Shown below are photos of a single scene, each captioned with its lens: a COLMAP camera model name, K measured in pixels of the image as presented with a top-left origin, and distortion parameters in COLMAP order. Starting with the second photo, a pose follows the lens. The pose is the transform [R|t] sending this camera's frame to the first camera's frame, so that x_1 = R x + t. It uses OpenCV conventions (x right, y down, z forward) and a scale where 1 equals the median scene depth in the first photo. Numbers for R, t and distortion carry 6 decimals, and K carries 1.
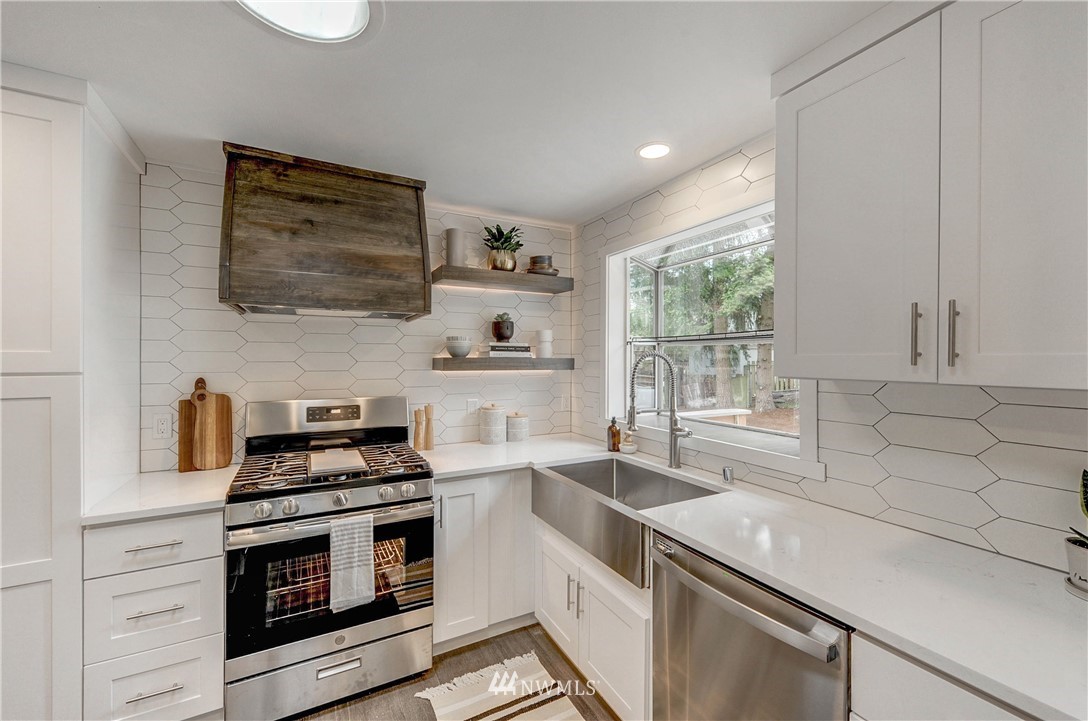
lens RADIAL K [[442.6, 0, 544.0], [0, 442.6, 360.5], [0, 0, 1]] dist [-0.000324, 0.000004]
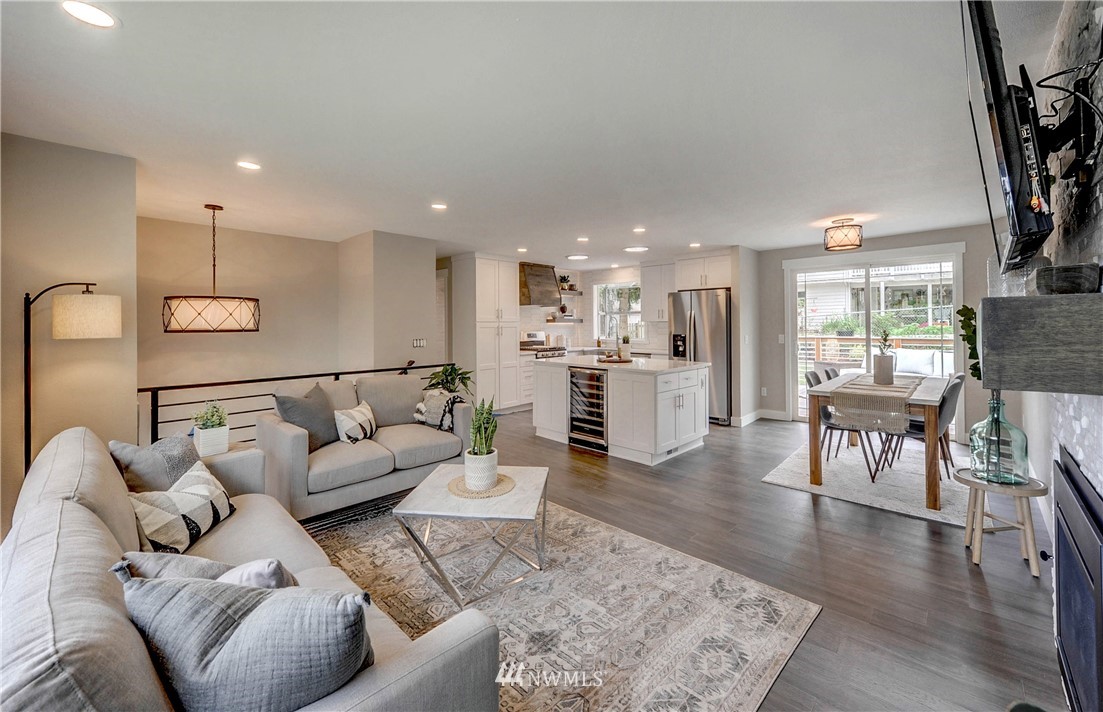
lens RADIAL K [[525.1, 0, 596.0], [0, 525.1, 316.2], [0, 0, 1]] dist [0.002001, 0.000131]
pose [[0.894769, -0.001613, 0.446526, -1.505634], [0.009894, 0.999820, -0.016213, 0.035470], [-0.446420, 0.018925, 0.894624, -2.289186]]
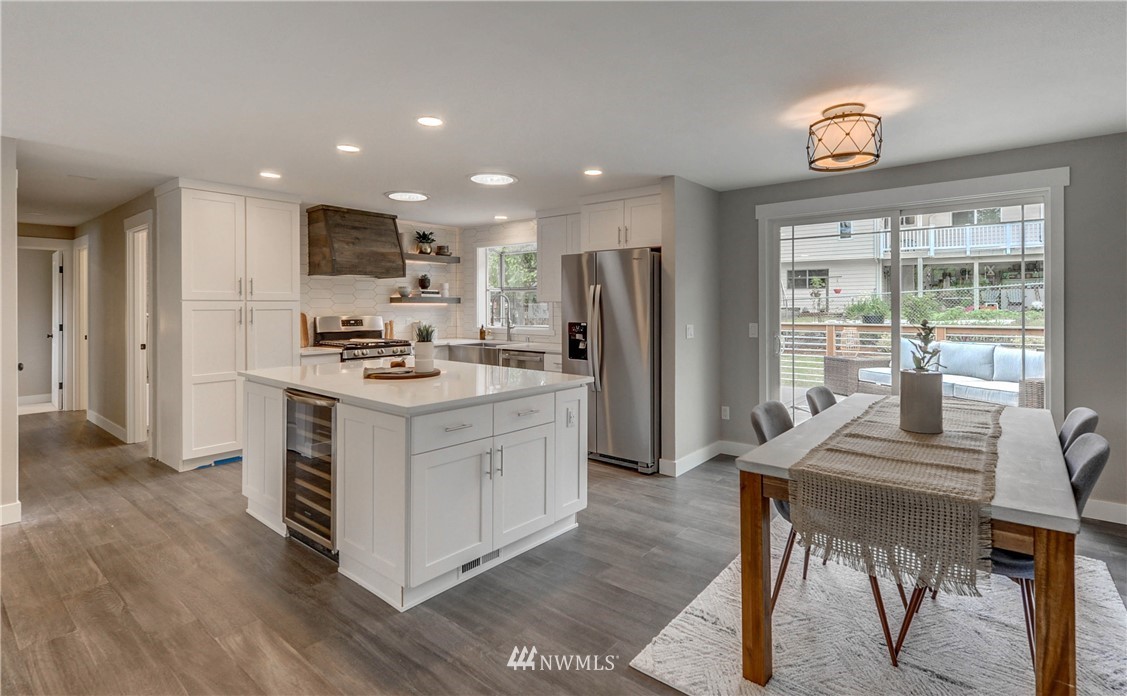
lens RADIAL K [[544.0, 0, 578.4], [0, 544.0, 301.4], [0, 0, 1]] dist [0.004258, -0.000202]
pose [[0.920270, -0.000716, 0.391283, -0.422815], [0.004745, 0.999945, -0.009329, 0.038918], [-0.391255, 0.010442, 0.920223, -1.534693]]
